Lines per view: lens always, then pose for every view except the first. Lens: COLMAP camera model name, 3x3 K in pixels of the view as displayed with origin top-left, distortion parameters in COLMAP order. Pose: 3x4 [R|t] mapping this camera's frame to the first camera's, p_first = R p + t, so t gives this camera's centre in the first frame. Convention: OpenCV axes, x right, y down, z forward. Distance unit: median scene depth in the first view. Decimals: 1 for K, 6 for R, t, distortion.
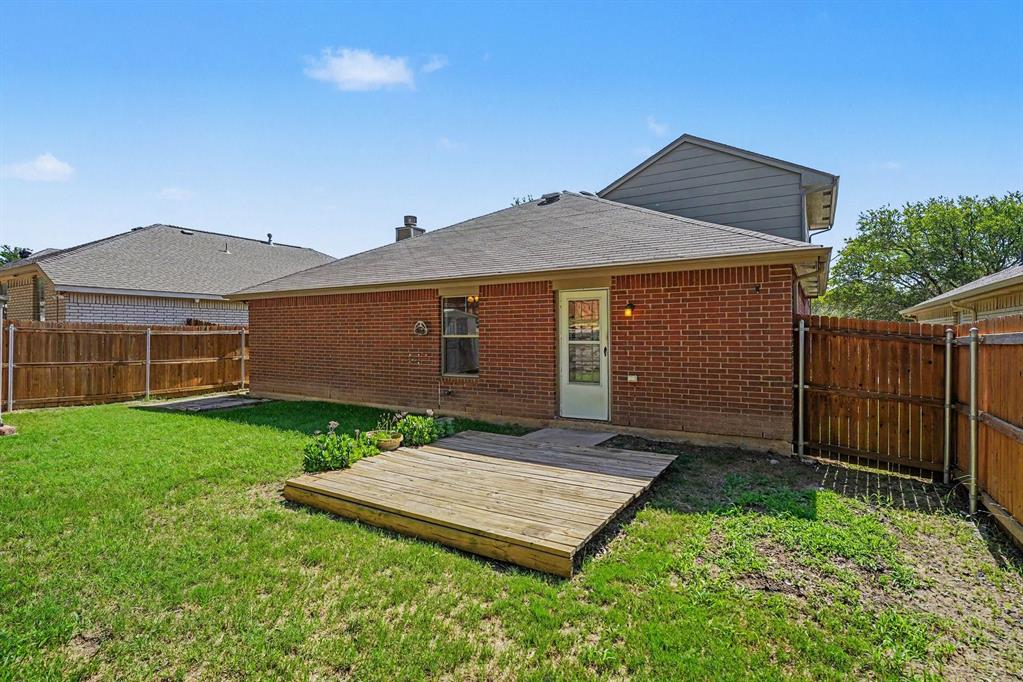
lens RADIAL K [[497.8, 0, 508.0], [0, 497.8, 339.0], [0, 0, 1]] dist [-0.006104, -0.000288]
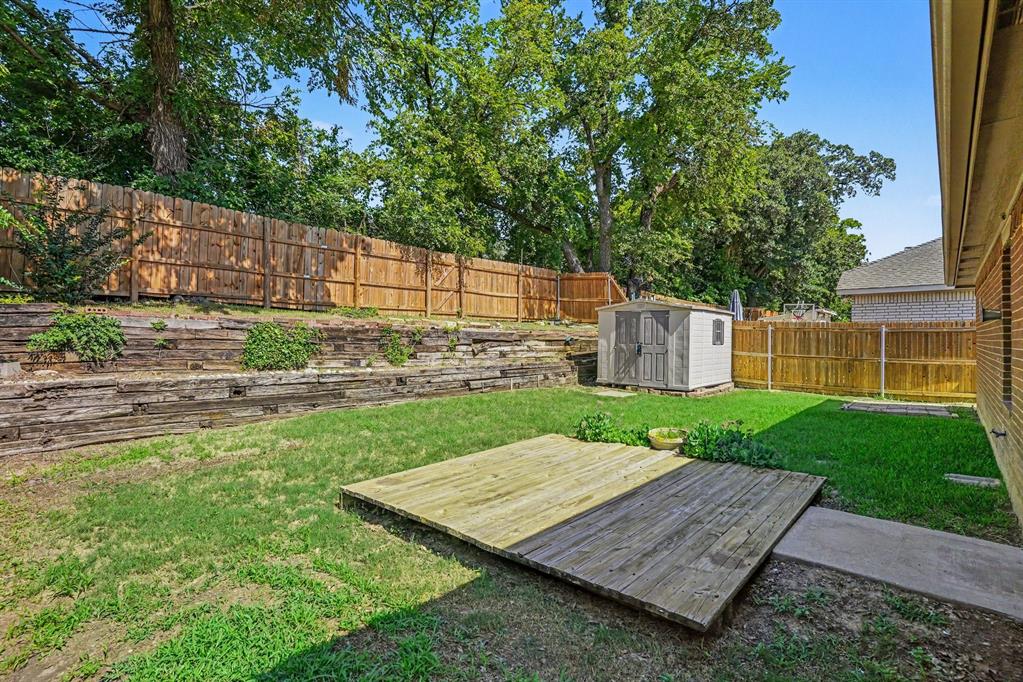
lens RADIAL K [[497.8, 0, 508.0], [0, 497.8, 339.0], [0, 0, 1]] dist [-0.006104, -0.000288]
pose [[-0.172081, 0.001172, -0.985082, 0.367727], [-0.008612, 0.999959, 0.002694, 0.009860], [0.985045, 0.008947, -0.172064, 0.457031]]
